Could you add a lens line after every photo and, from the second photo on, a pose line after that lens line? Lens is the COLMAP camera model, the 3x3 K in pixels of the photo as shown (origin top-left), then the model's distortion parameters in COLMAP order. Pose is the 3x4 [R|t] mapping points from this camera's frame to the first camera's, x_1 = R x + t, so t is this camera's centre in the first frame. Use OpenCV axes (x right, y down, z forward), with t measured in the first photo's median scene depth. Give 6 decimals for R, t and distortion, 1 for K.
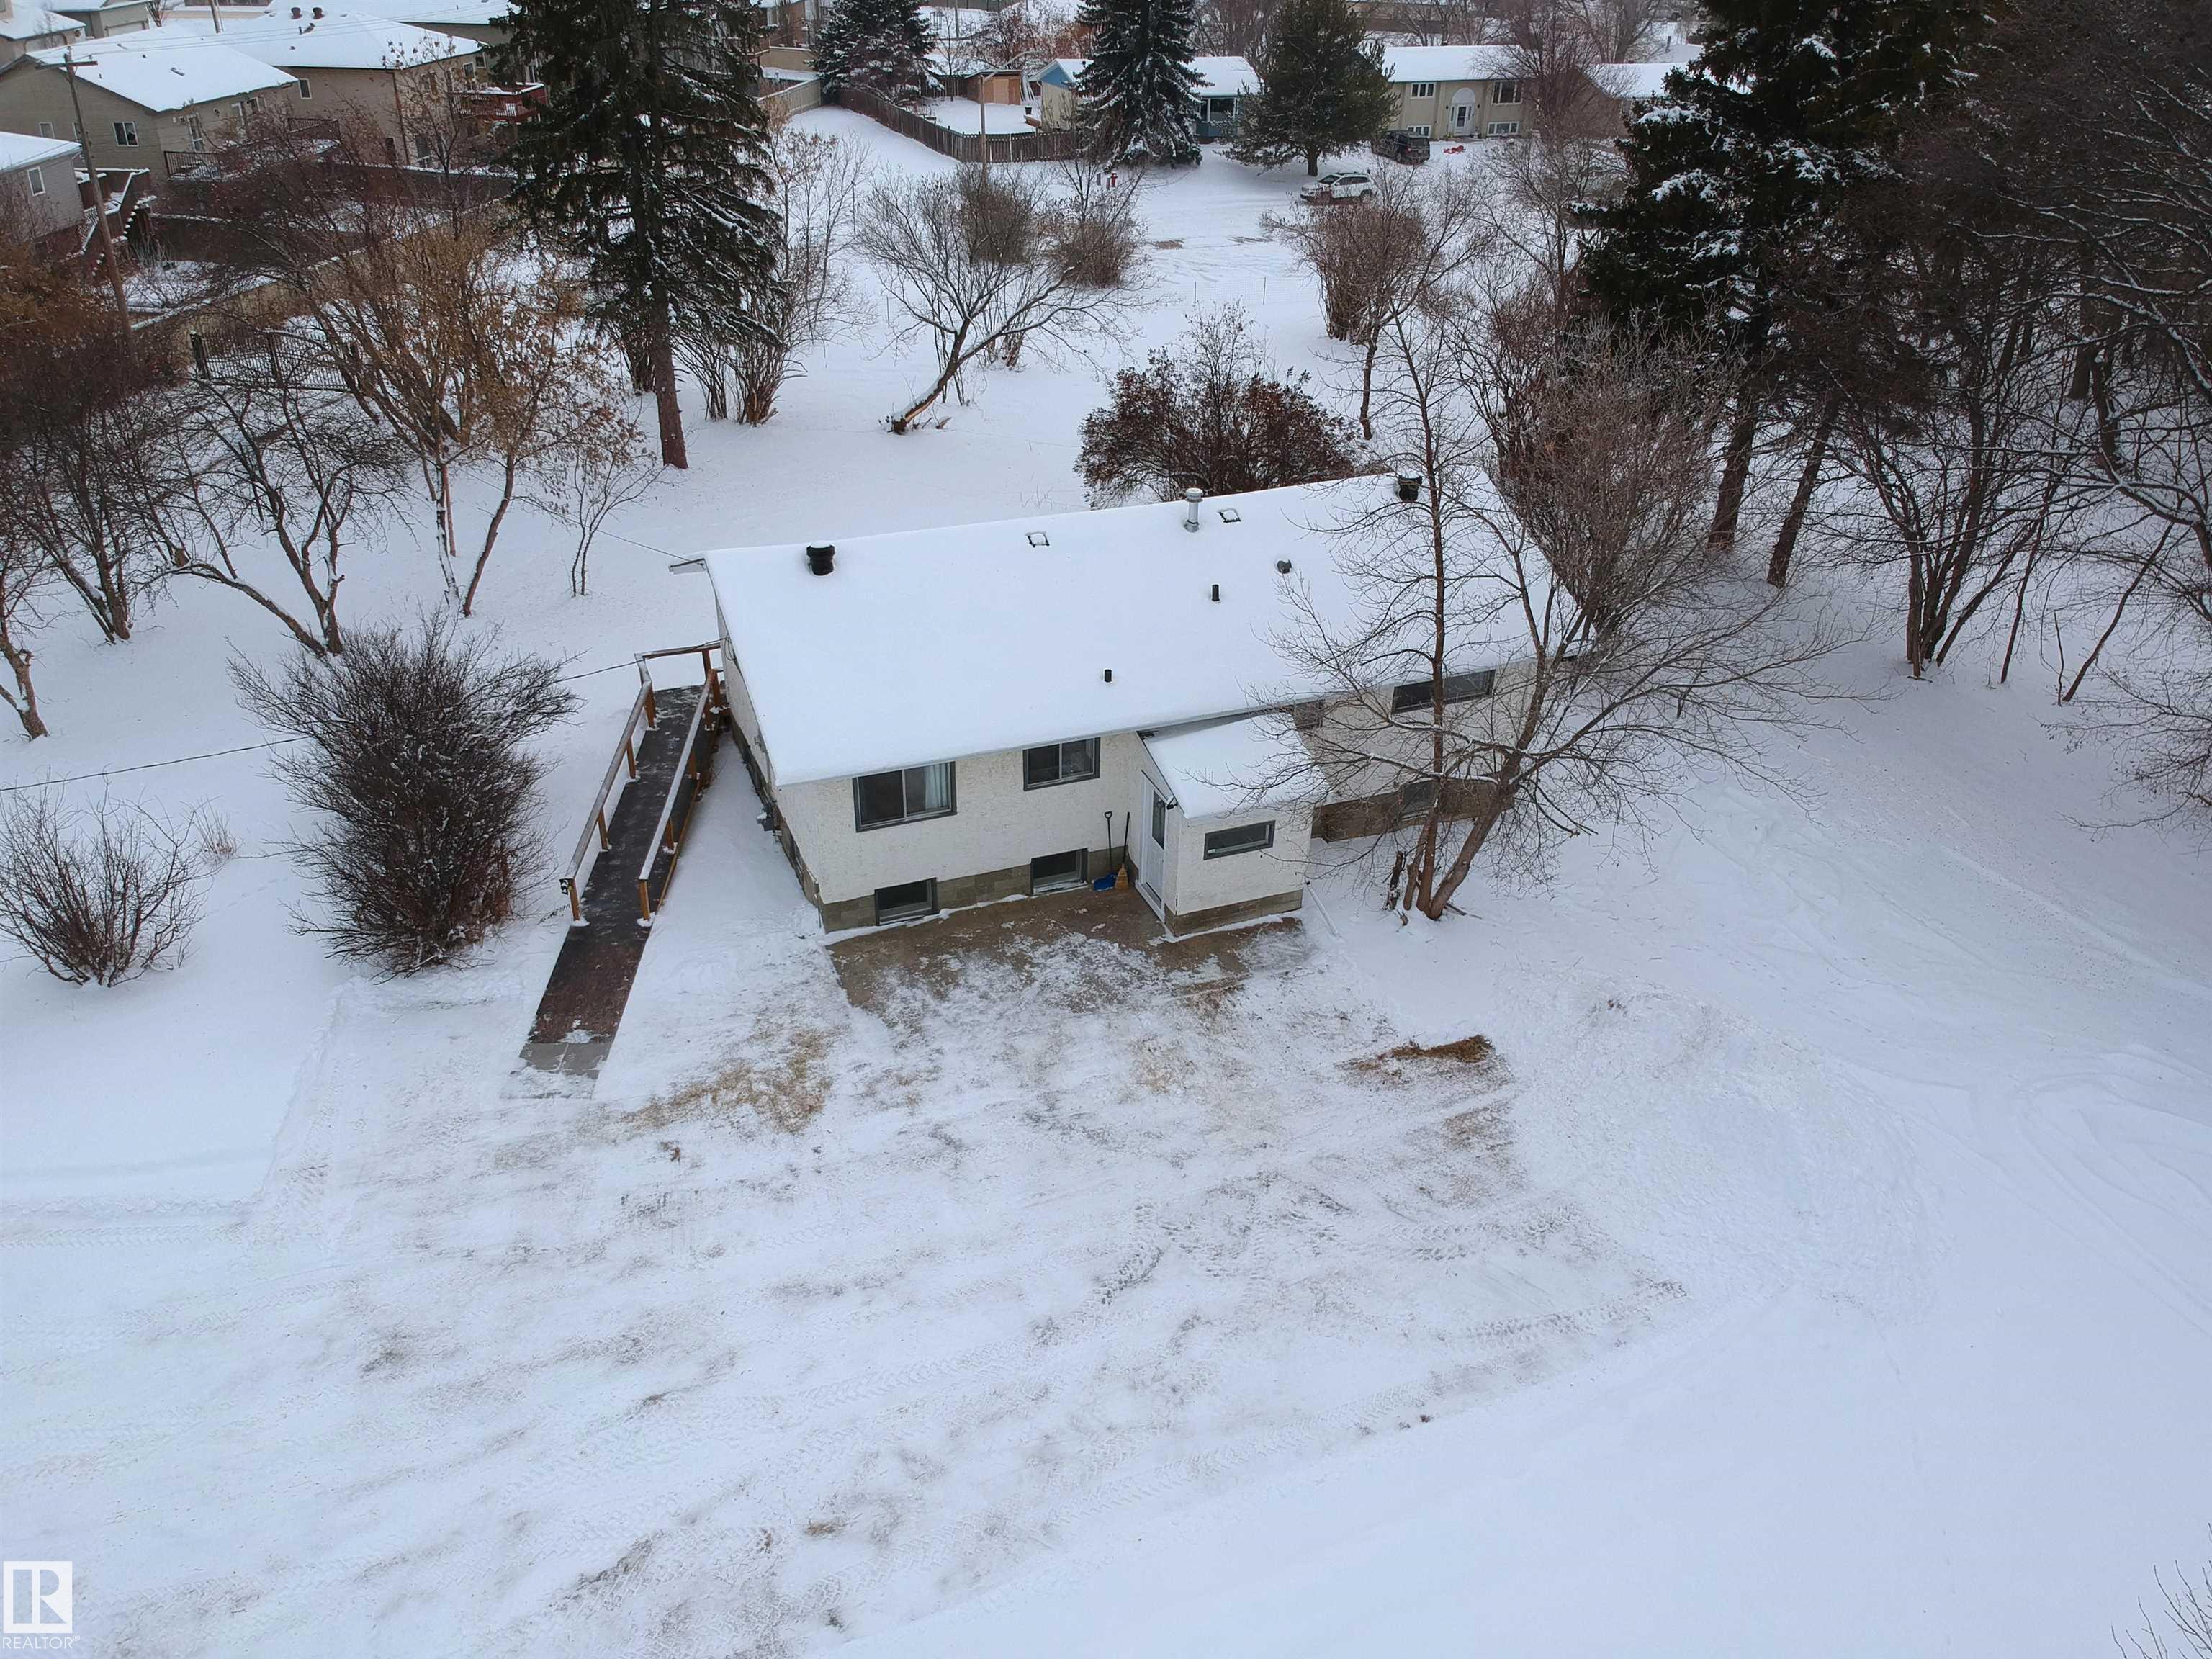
lens RADIAL K [[1647.2, 0, 1116.3], [0, 1647.2, 822.5], [0, 0, 1]] dist [0.114555, -0.185268]
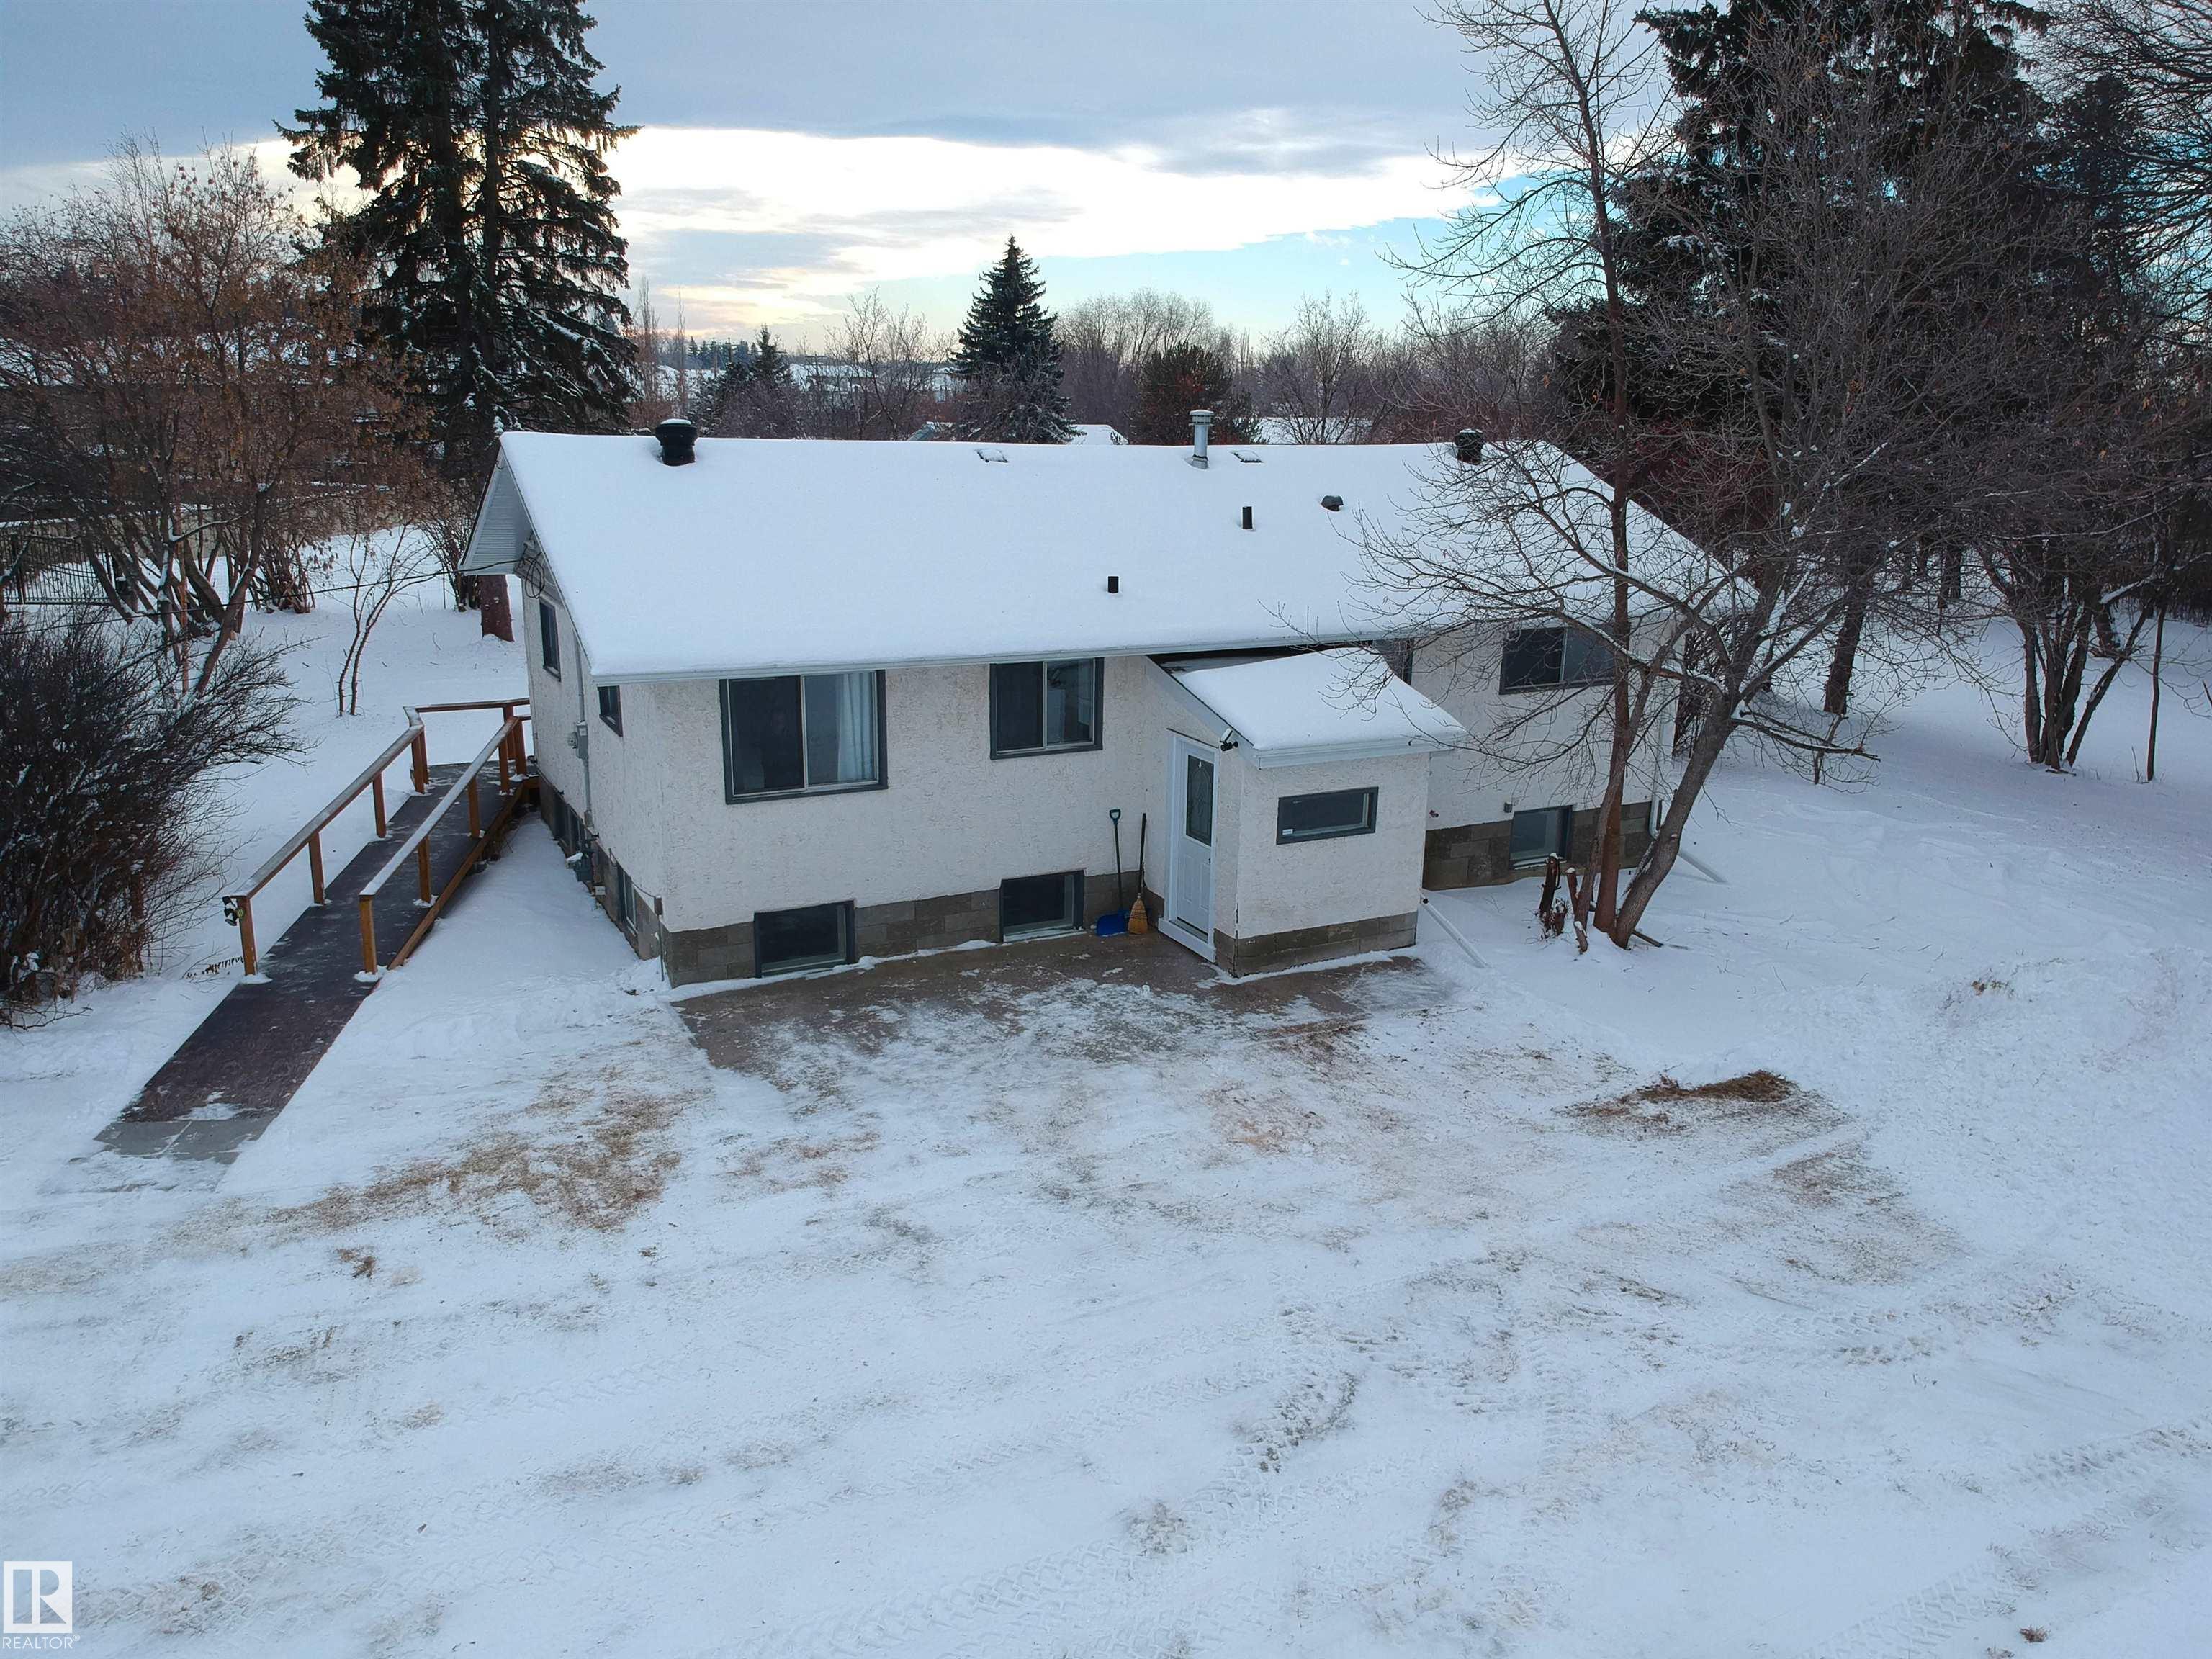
lens RADIAL K [[1673.3, 0, 1121.7], [0, 1673.3, 754.1], [0, 0, 1]] dist [0.069246, -0.121365]
pose [[0.995519, -0.025852, 0.090956, -0.071373], [0.051922, 0.953365, -0.297322, 0.196125], [-0.079028, 0.300712, 0.950435, 0.407421]]
